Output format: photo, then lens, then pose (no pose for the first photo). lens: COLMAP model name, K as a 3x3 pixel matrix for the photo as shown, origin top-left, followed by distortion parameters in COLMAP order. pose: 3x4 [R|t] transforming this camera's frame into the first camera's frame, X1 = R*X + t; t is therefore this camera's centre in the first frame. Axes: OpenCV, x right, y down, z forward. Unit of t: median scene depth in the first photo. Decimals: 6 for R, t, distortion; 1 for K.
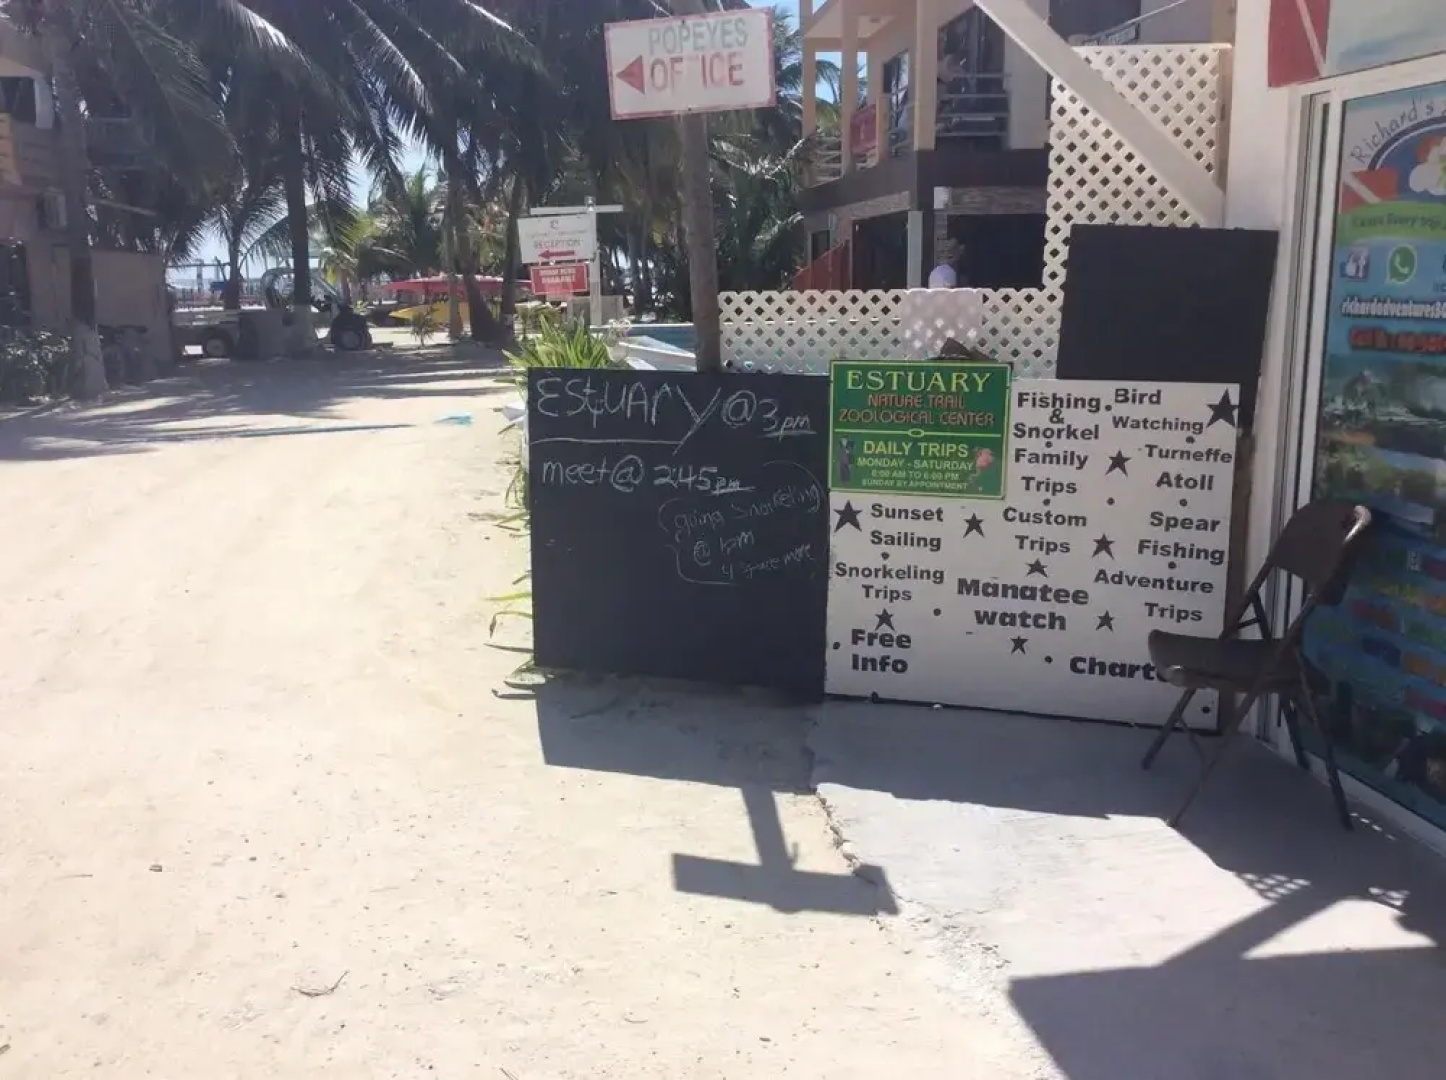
lens RADIAL K [[1315.0, 0, 723.0], [0, 1315.0, 540.0], [0, 0, 1]] dist [0.093160, -0.155859]
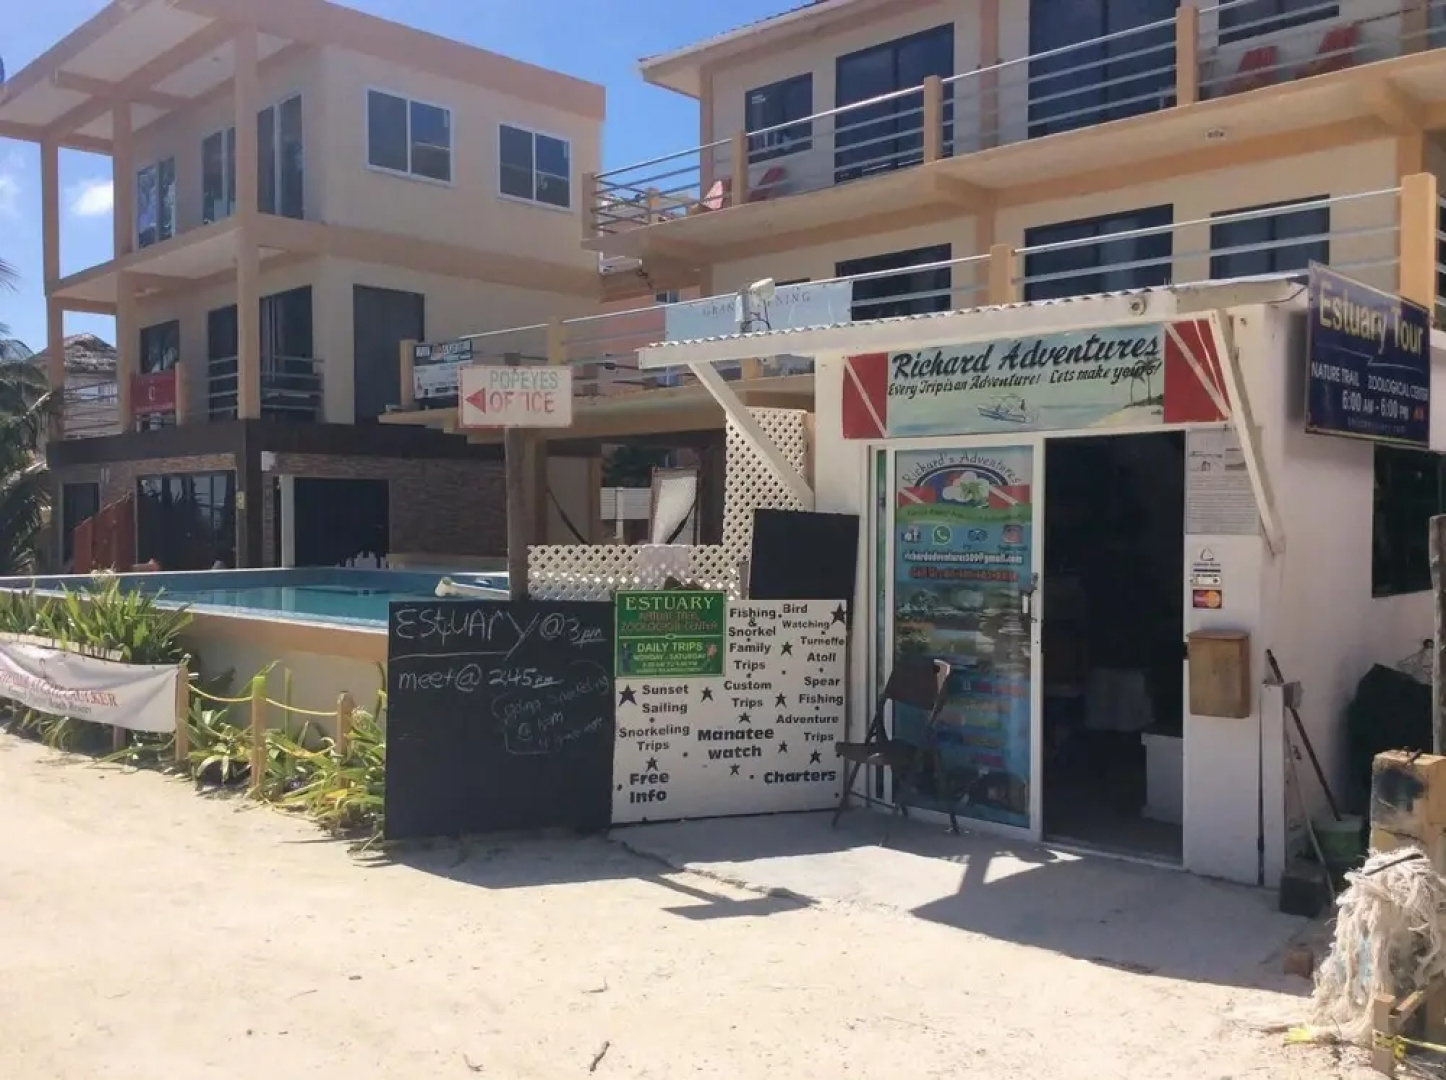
lens RADIAL K [[1315.0, 0, 723.0], [0, 1315.0, 540.0], [0, 0, 1]] dist [0.093160, -0.155859]
pose [[0.796165, 0.004676, 0.605061, -0.736810], [0.109091, 0.982474, -0.151140, 0.047173], [-0.595164, 0.186339, 0.781702, -0.260461]]
